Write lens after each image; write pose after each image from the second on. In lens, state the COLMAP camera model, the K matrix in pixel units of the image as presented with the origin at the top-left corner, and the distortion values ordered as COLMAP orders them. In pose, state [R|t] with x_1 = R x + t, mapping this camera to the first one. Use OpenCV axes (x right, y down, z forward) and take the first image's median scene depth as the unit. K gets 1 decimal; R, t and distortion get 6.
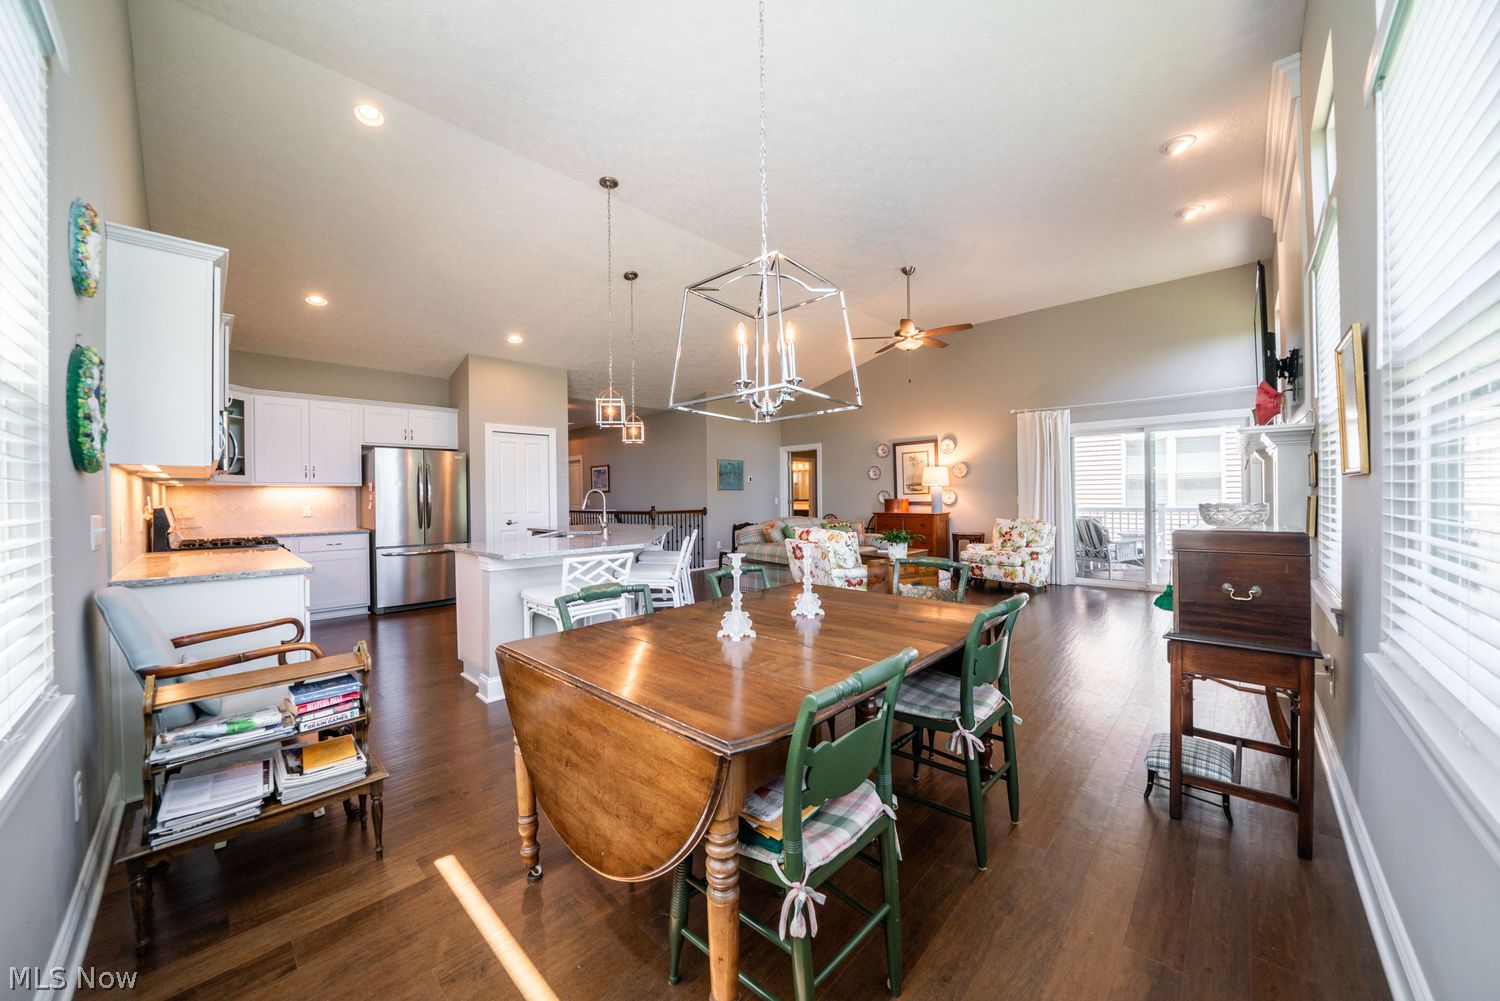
lens RADIAL K [[527.4, 0, 745.0], [0, 527.4, 499.4], [0, 0, 1]] dist [-0.021834, -0.000175]
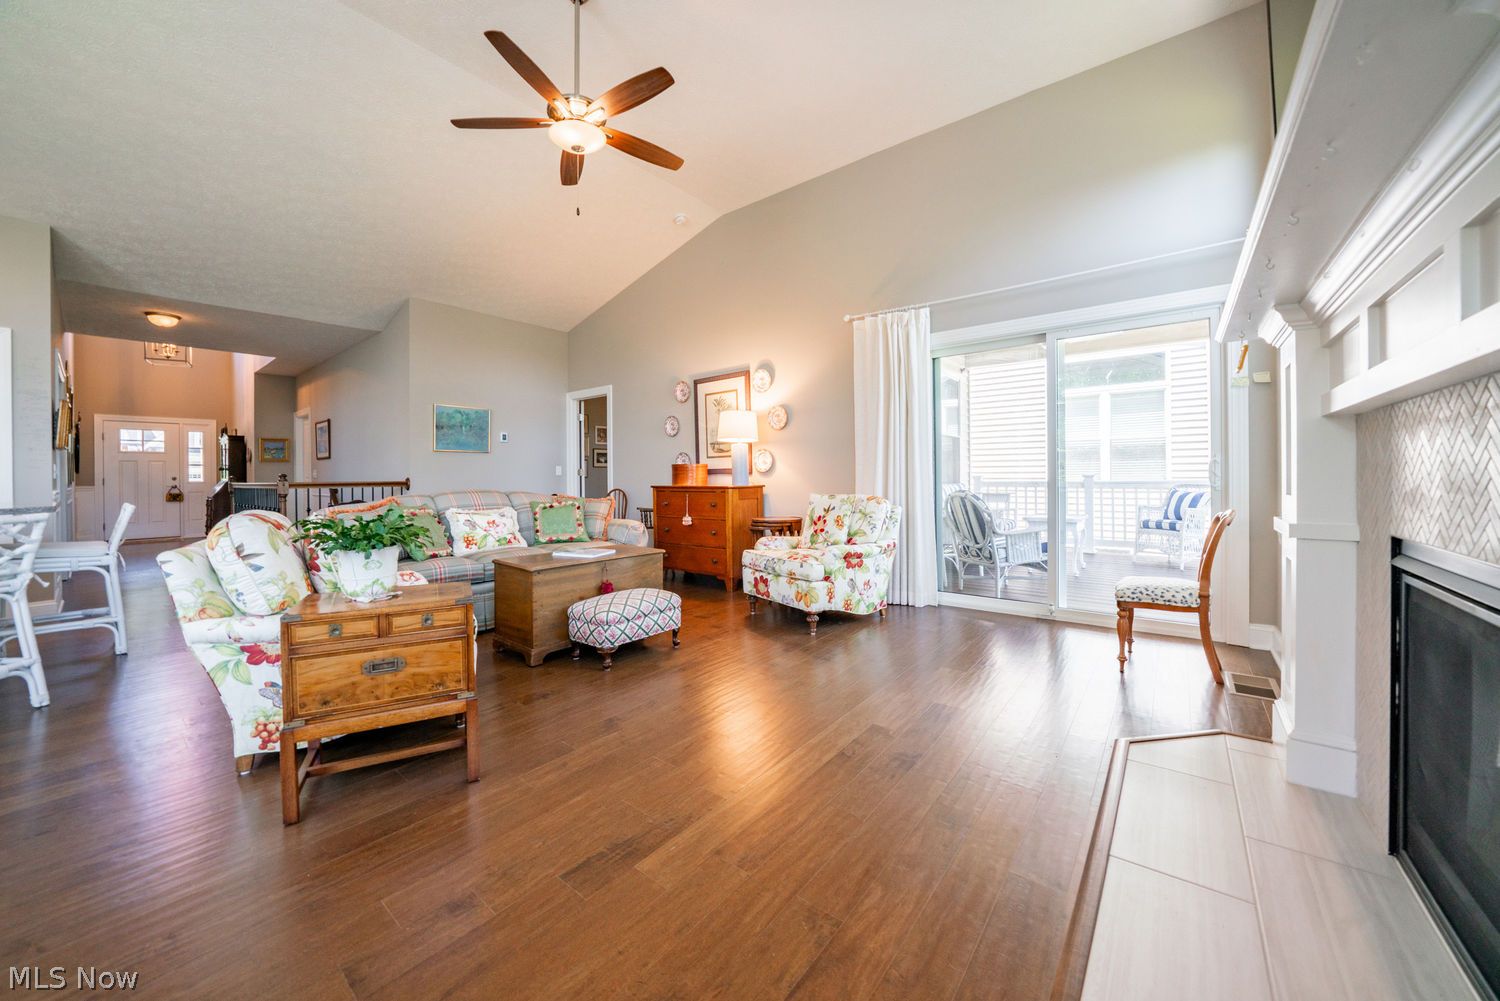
lens RADIAL K [[538.6, 0, 743.9], [0, 538.6, 478.8], [0, 0, 1]] dist [-0.017634, 0.000463]
pose [[0.996705, 0.001425, 0.081096, 0.379547], [-0.001306, 0.999998, -0.001523, 0.022521], [-0.081098, 0.001412, 0.996705, 0.431151]]
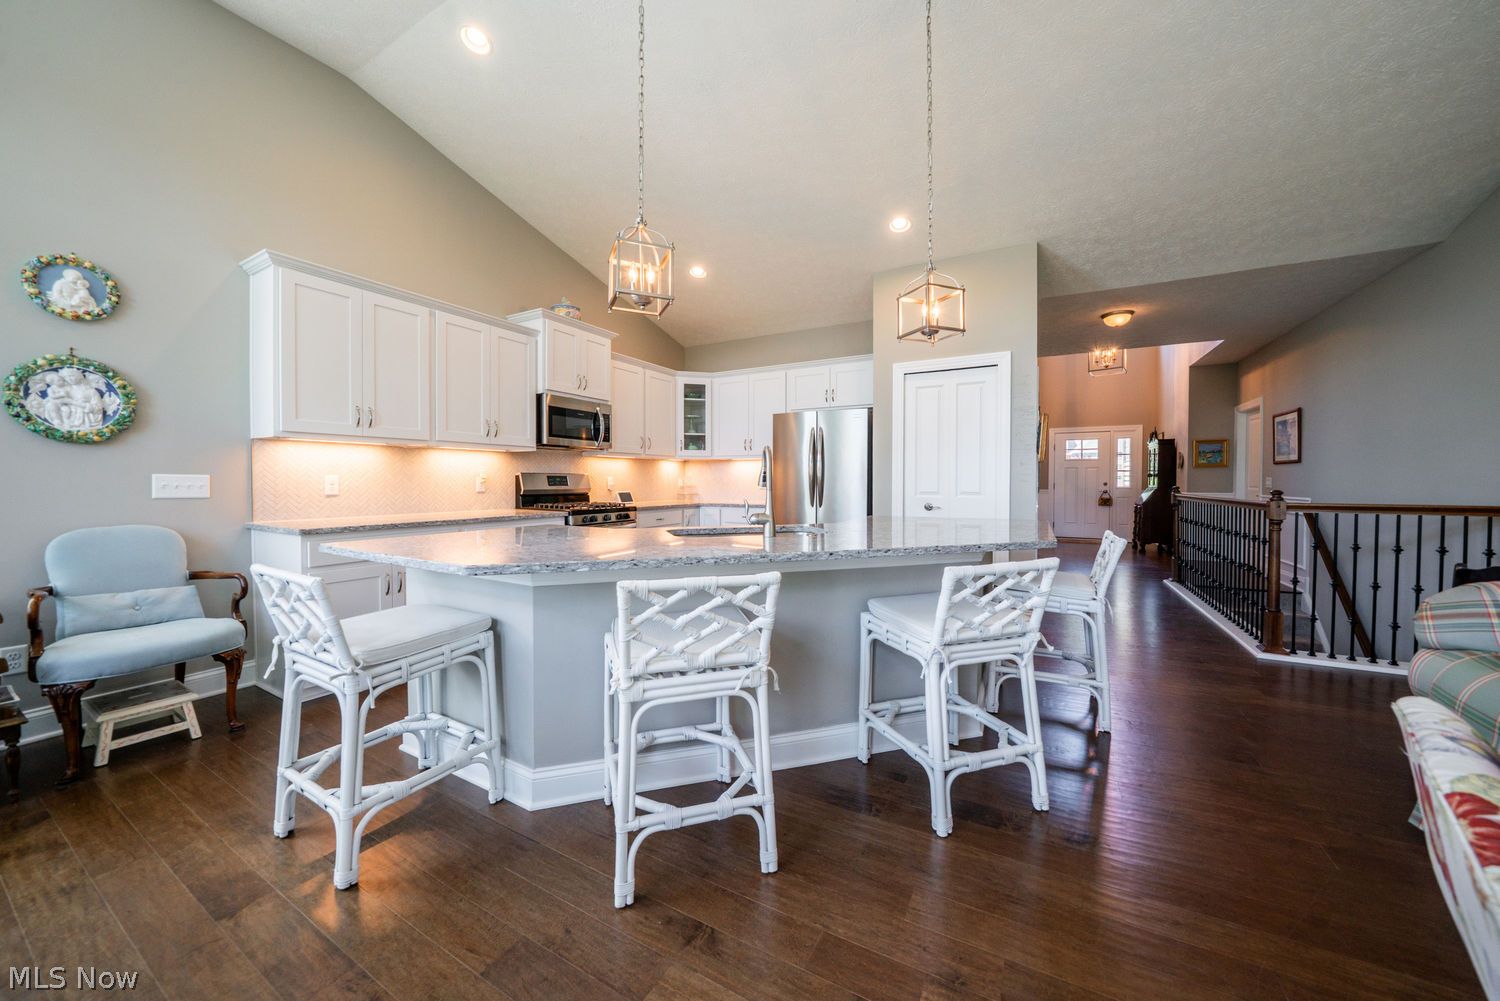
lens RADIAL K [[529.8, 0, 743.6], [0, 529.8, 485.9], [0, 0, 1]] dist [-0.021695, 0.000262]
pose [[0.251332, 0.022966, -0.967628, 0.144764], [-0.008902, 0.999731, 0.021415, 0.004712], [0.967860, 0.003232, 0.251469, 0.609681]]
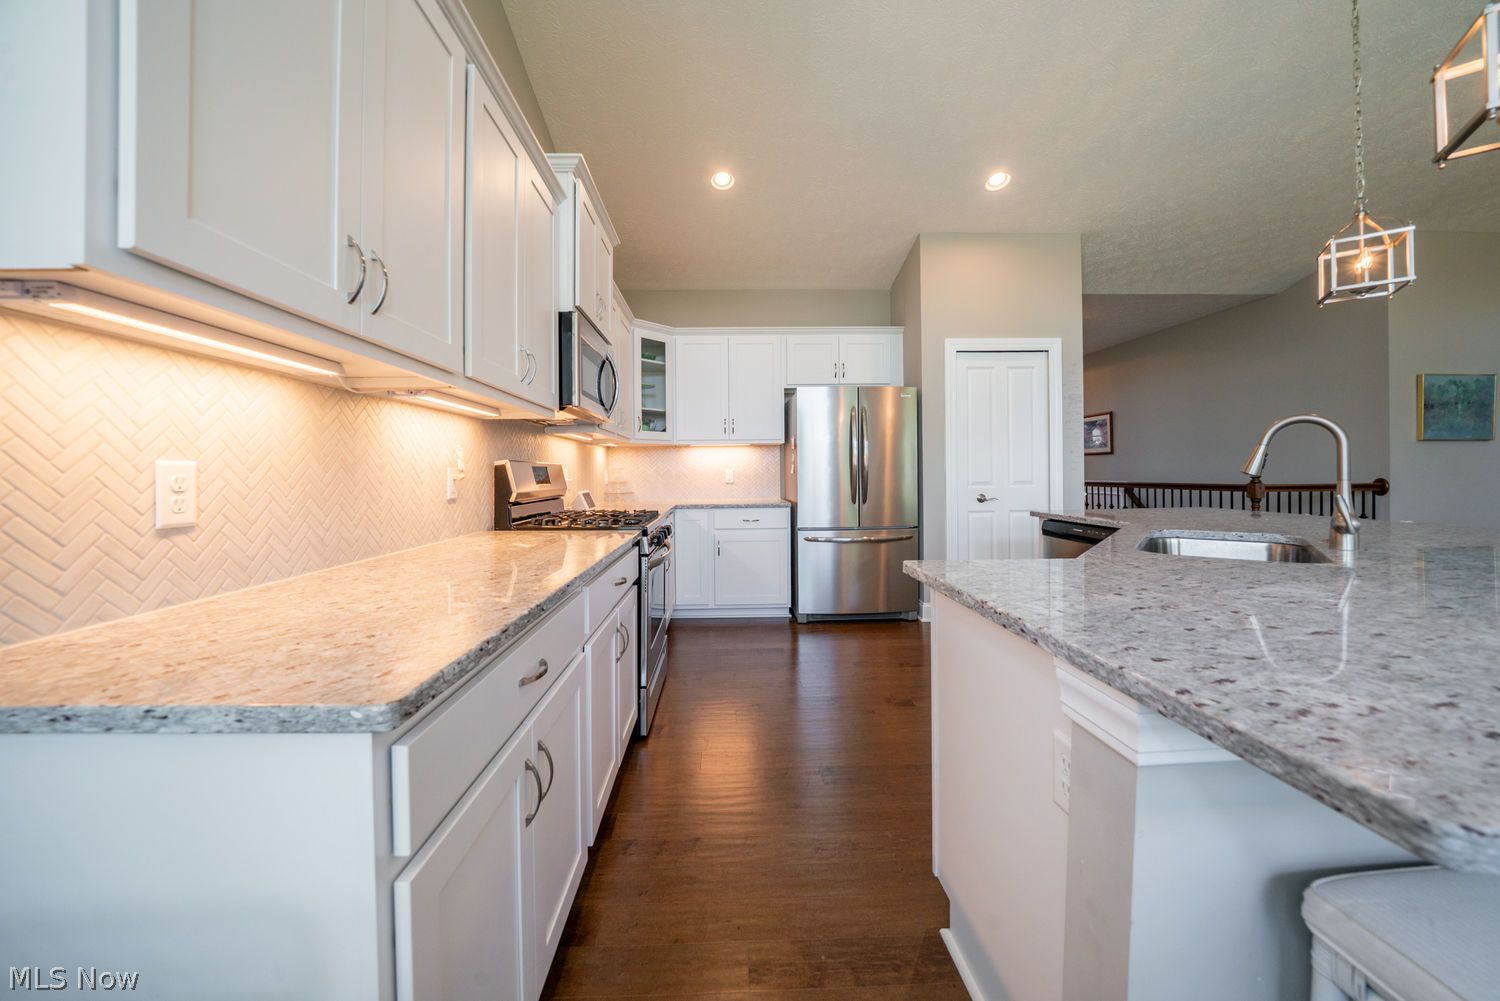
lens RADIAL K [[536.3, 0, 741.3], [0, 536.3, 469.0], [0, 0, 1]] dist [-0.009393, 0.000104]
pose [[0.718686, 0.000199, -0.695335, -0.217677], [-0.002105, 0.999996, -0.001890, 0.011191], [0.695332, 0.002822, 0.718684, 0.358863]]
